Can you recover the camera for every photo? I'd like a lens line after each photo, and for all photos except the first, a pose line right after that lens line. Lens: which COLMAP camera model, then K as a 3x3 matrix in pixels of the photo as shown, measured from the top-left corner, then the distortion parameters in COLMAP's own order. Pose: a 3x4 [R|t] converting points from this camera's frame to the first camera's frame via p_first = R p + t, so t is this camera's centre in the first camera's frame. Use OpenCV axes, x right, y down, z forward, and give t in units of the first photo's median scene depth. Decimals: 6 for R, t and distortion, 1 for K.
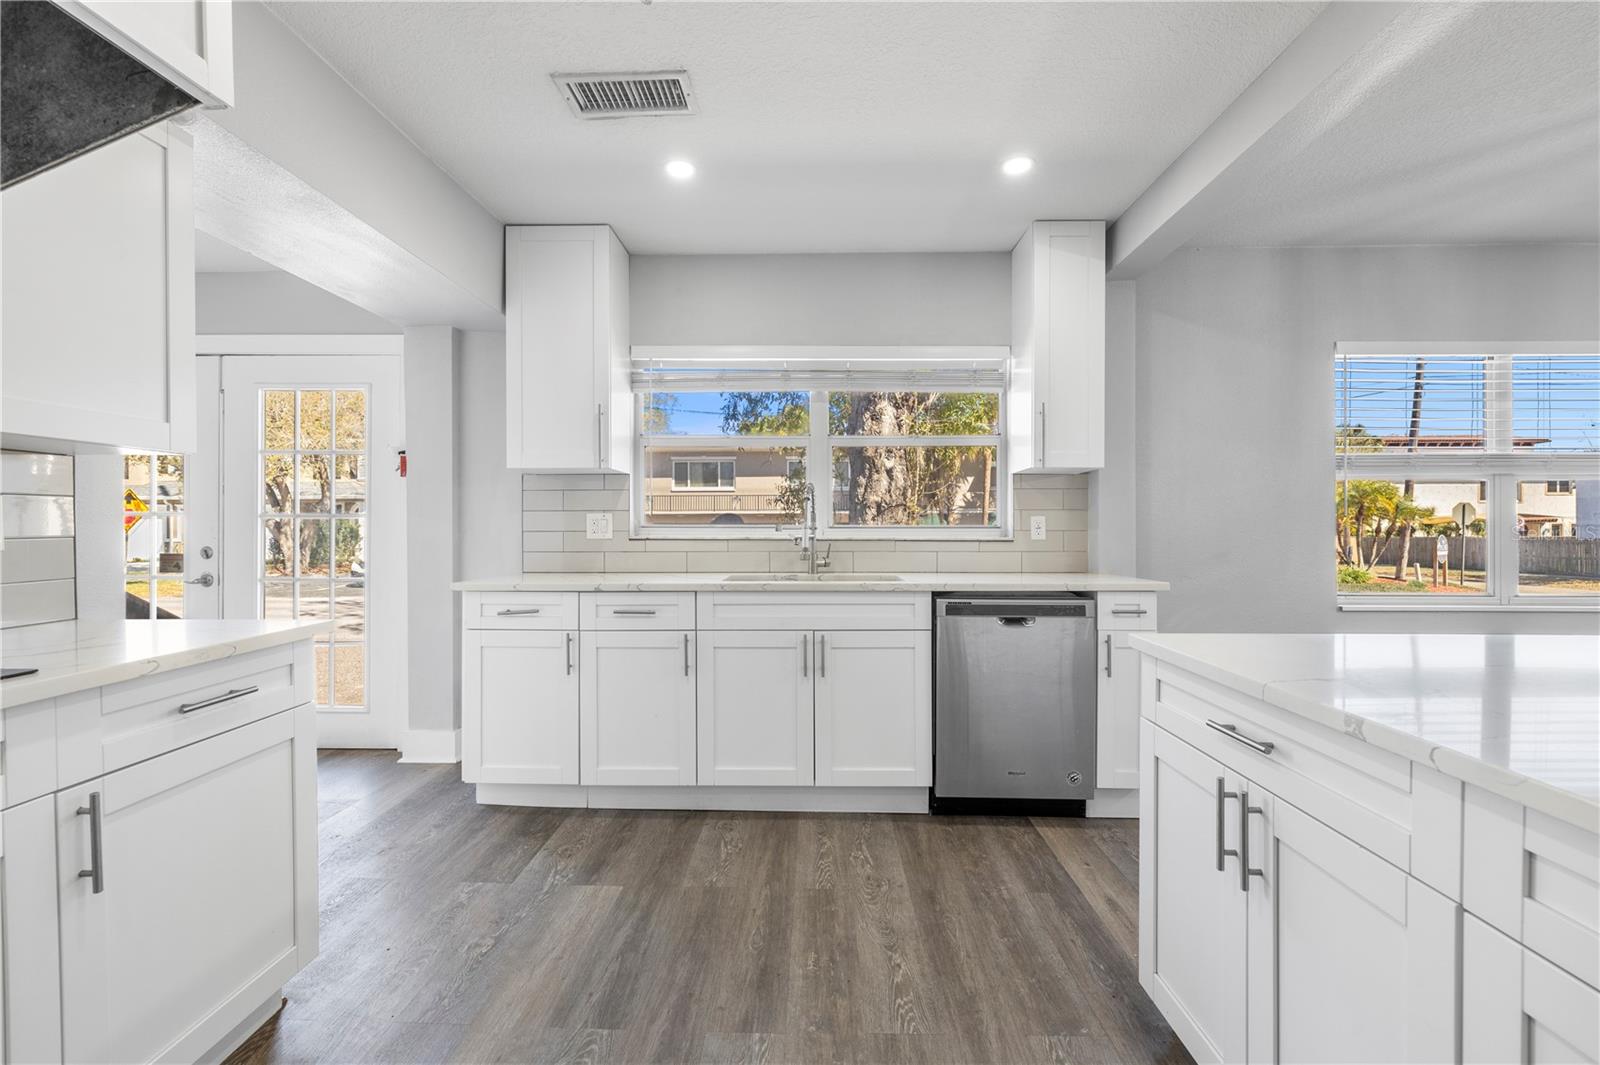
lens RADIAL K [[684.1, 0, 805.6], [0, 684.1, 533.0], [0, 0, 1]] dist [0.001758, -0.000149]
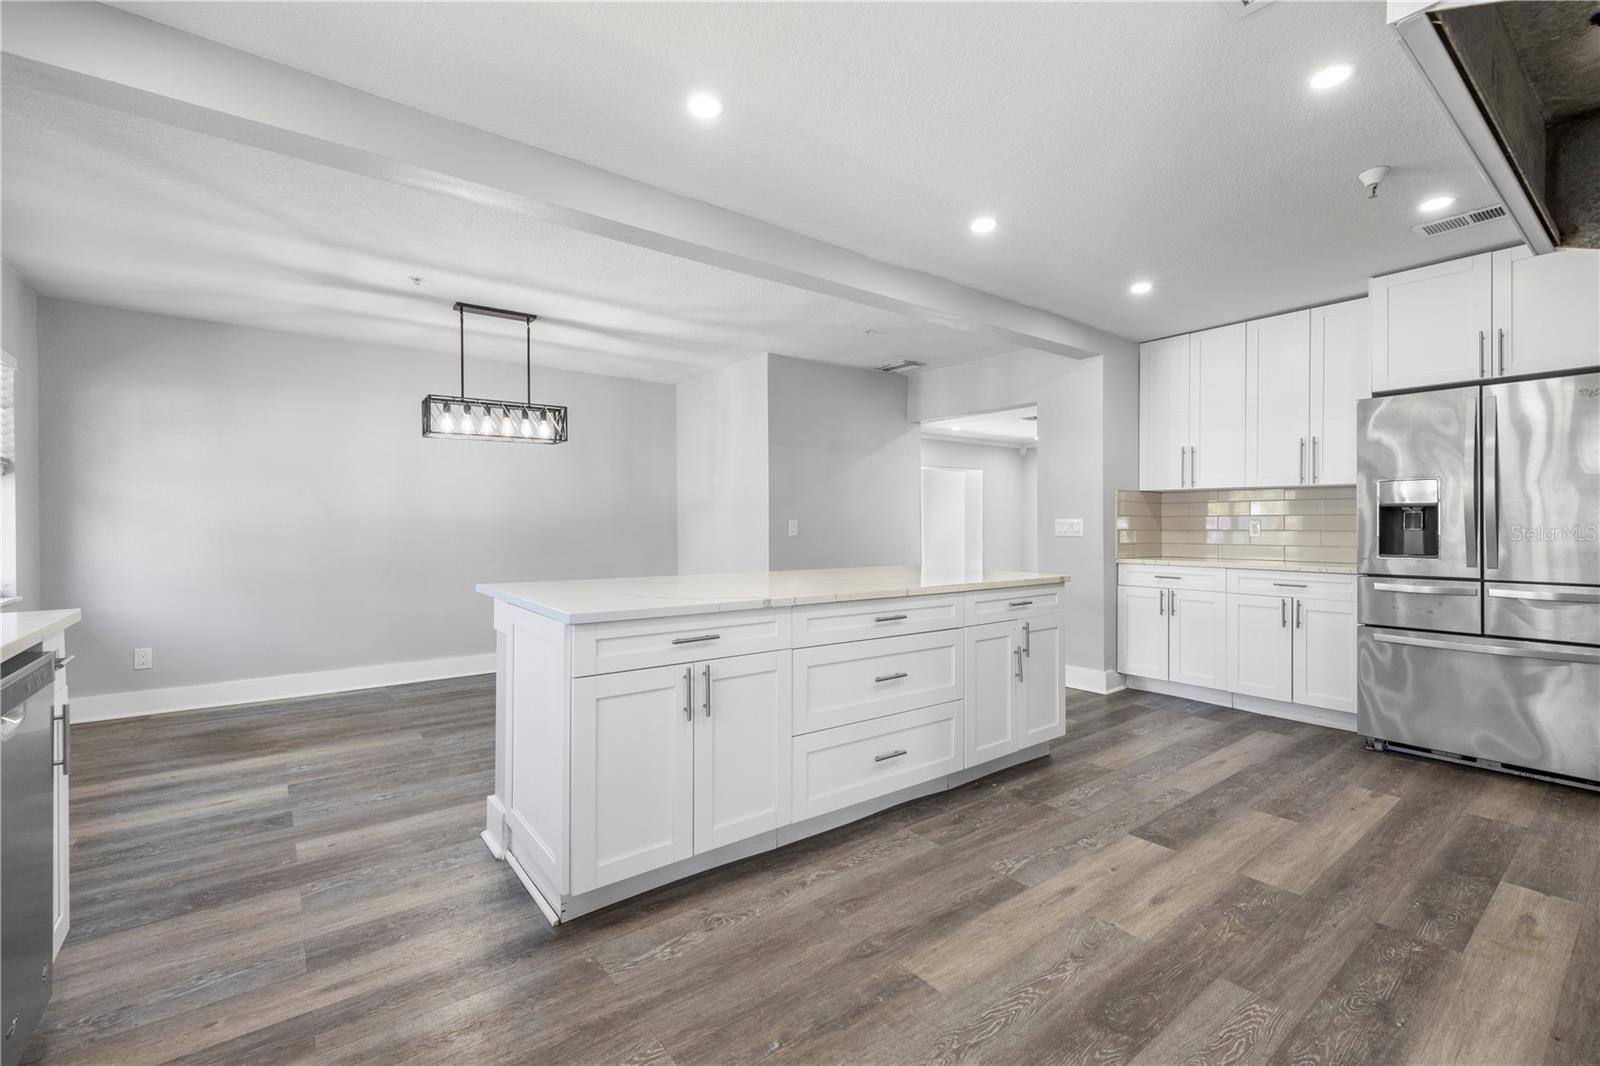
lens RADIAL K [[684.1, 0, 805.6], [0, 684.1, 533.5], [0, 0, 1]] dist [0.001758, -0.000149]
pose [[-0.624657, -0.011976, 0.780808, -0.679364], [0.008053, 0.999730, 0.021777, -0.017096], [-0.780858, 0.019891, -0.624392, 1.348261]]
